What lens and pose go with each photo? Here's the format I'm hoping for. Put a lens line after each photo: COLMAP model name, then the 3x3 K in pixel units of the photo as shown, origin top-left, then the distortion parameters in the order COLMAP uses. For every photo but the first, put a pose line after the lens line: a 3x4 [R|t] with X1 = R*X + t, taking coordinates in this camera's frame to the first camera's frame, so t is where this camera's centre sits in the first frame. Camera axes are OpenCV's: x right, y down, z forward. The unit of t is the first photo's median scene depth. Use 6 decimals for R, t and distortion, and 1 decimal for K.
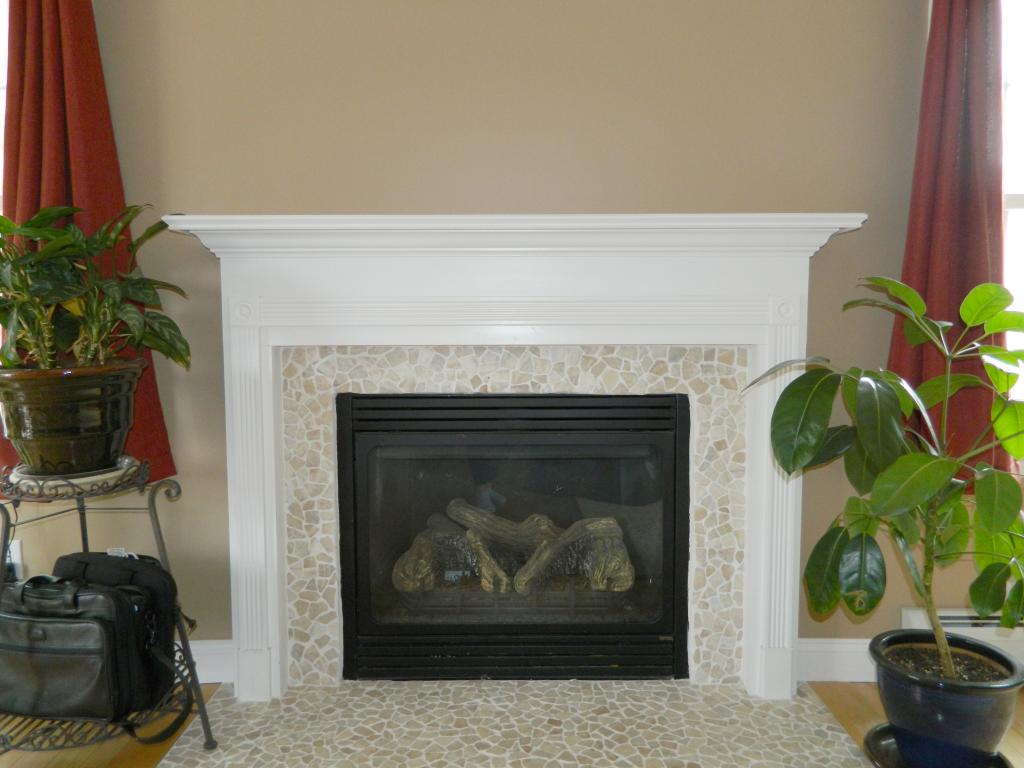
lens RADIAL K [[762.0, 0, 512.0], [0, 762.0, 384.0], [0, 0, 1]] dist [0.003771, -0.000874]
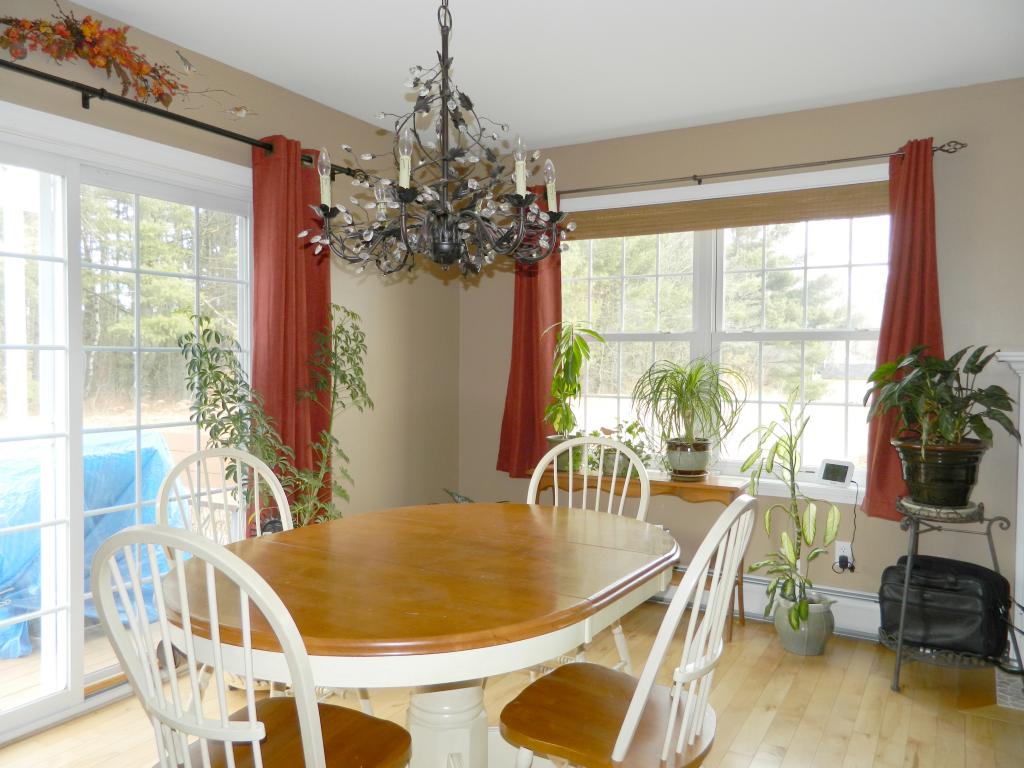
lens RADIAL K [[762.0, 0, 512.0], [0, 762.0, 384.0], [0, 0, 1]] dist [0.003771, -0.000874]
pose [[0.856438, 0.044358, -0.514341, -0.558418], [-0.063019, 0.997834, -0.018878, -0.062404], [0.512389, 0.048581, 0.857378, -0.987849]]
